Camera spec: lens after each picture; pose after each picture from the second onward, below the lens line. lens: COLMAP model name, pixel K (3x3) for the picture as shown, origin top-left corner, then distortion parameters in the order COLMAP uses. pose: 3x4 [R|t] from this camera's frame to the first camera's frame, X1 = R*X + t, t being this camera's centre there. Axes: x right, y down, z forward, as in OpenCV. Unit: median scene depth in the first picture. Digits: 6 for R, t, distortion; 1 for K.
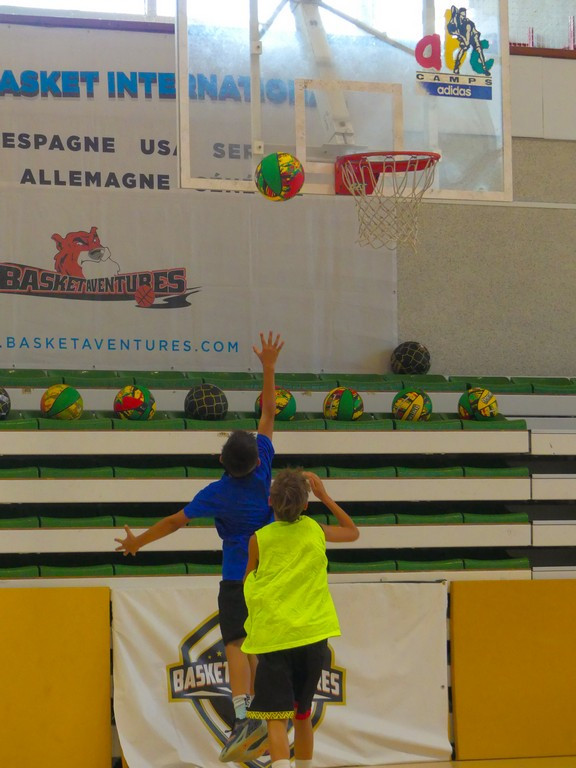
lens RADIAL K [[3338.6, 0, 288.0], [0, 3338.6, 384.0], [0, 0, 1]] dist [-0.108974, -8.671969]
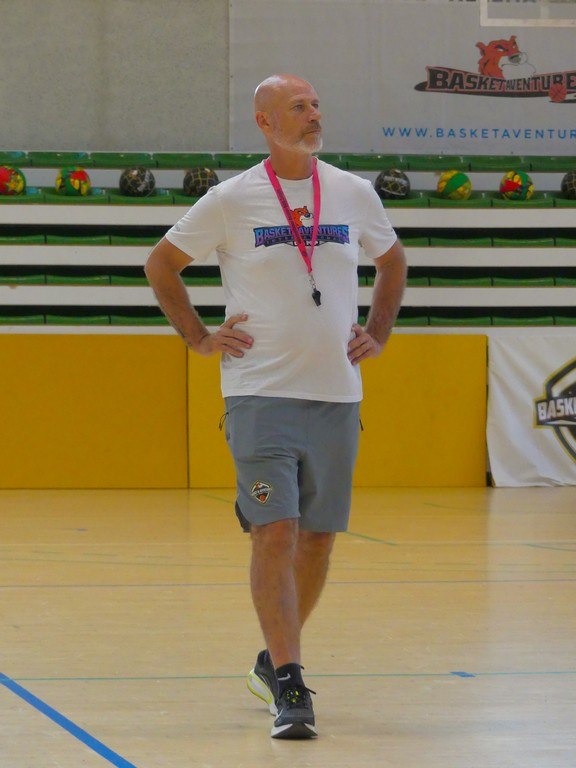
lens RADIAL K [[4333.0, 0, 288.0], [0, 4333.0, 384.0], [0, 0, 1]] dist [0.159223, -3.461683]
pose [[0.961526, 0.018362, -0.274100, 0.312132], [-0.000503, 0.997880, 0.065085, -0.025182], [0.274714, -0.062443, 0.959496, -0.557581]]
